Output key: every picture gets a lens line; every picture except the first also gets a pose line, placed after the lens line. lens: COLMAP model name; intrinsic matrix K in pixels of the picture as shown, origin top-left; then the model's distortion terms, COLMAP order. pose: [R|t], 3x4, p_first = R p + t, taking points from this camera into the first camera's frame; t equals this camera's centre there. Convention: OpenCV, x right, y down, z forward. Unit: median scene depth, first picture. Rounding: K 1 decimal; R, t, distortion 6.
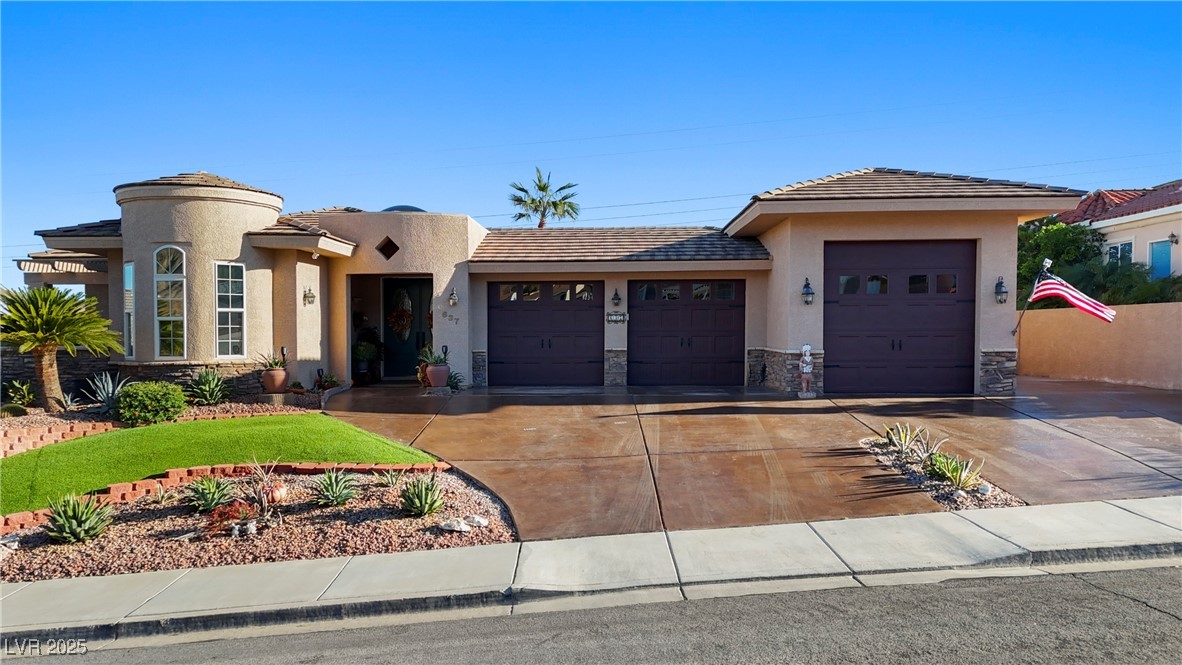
lens RADIAL K [[833.3, 0, 612.7], [0, 833.3, 374.0], [0, 0, 1]] dist [0.039815, -0.004150]
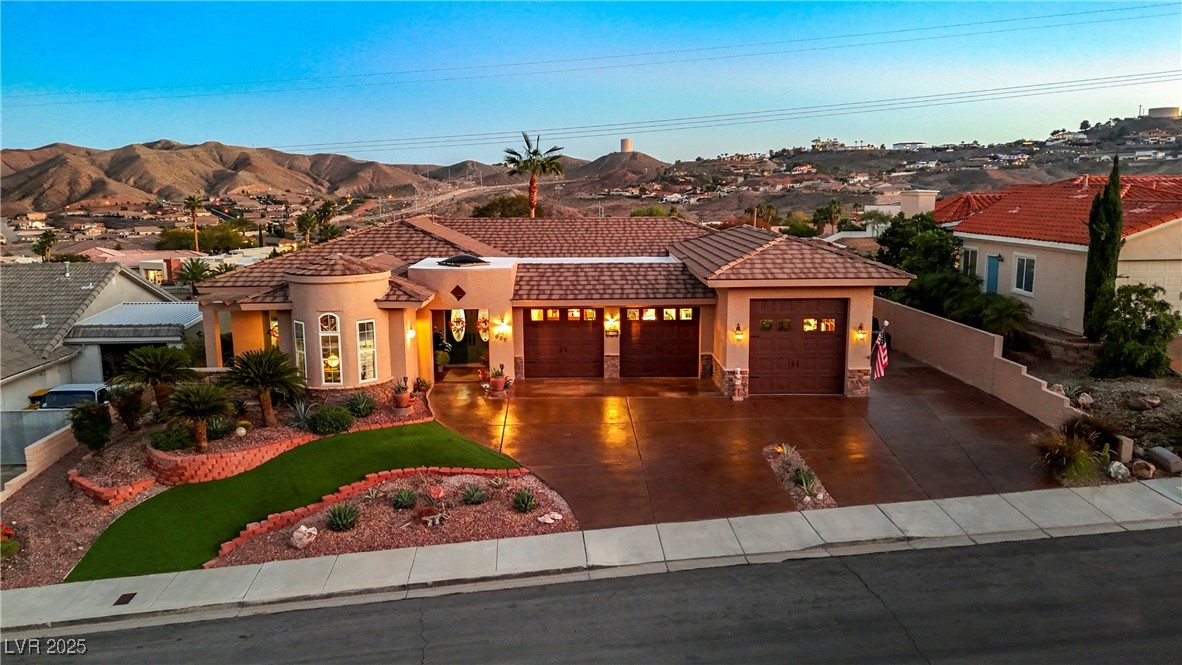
lens RADIAL K [[812.3, 0, 607.5], [0, 812.3, 341.8], [0, 0, 1]] dist [0.052444, -0.000517]
pose [[0.999113, -0.007962, 0.041359, -0.083103], [0.002108, 0.990193, 0.139690, -0.331588], [-0.042065, -0.139479, 0.989331, -0.547721]]
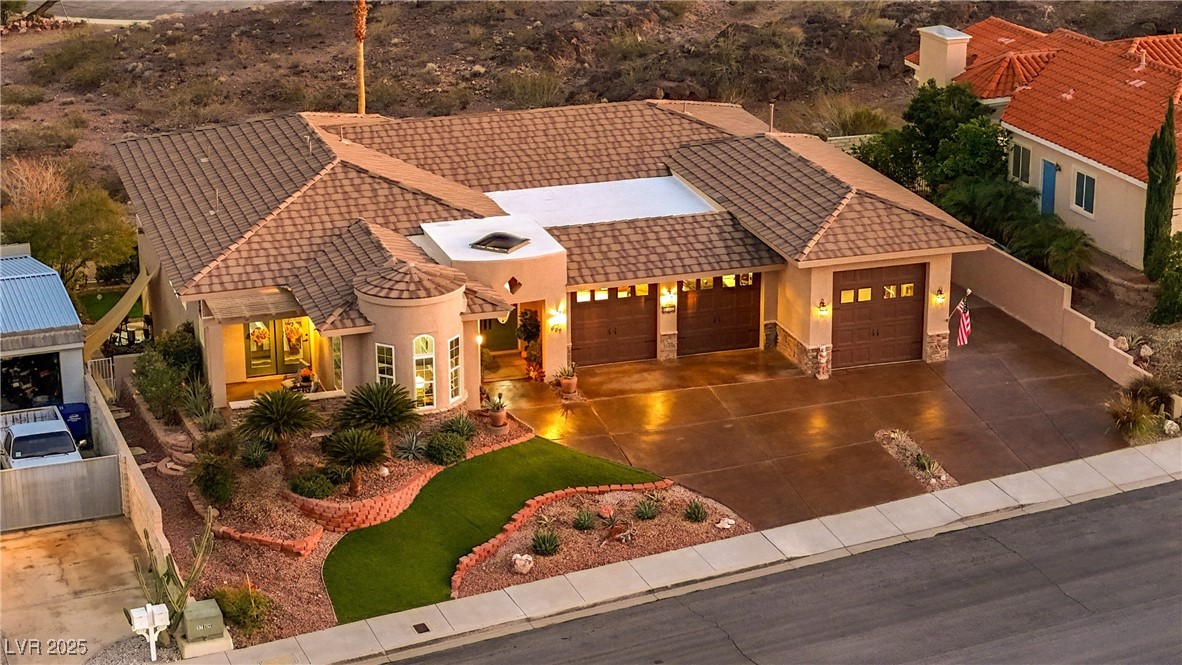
lens RADIAL K [[2189.5, 0, 591.0], [0, 2189.5, 332.5], [0, 0, 1]] dist [-0.056039, 1.218447]
pose [[0.946566, -0.103302, 0.305519, -1.493177], [0.010977, 0.957085, 0.289599, -1.321158], [-0.322324, -0.270771, 0.907078, -2.648892]]
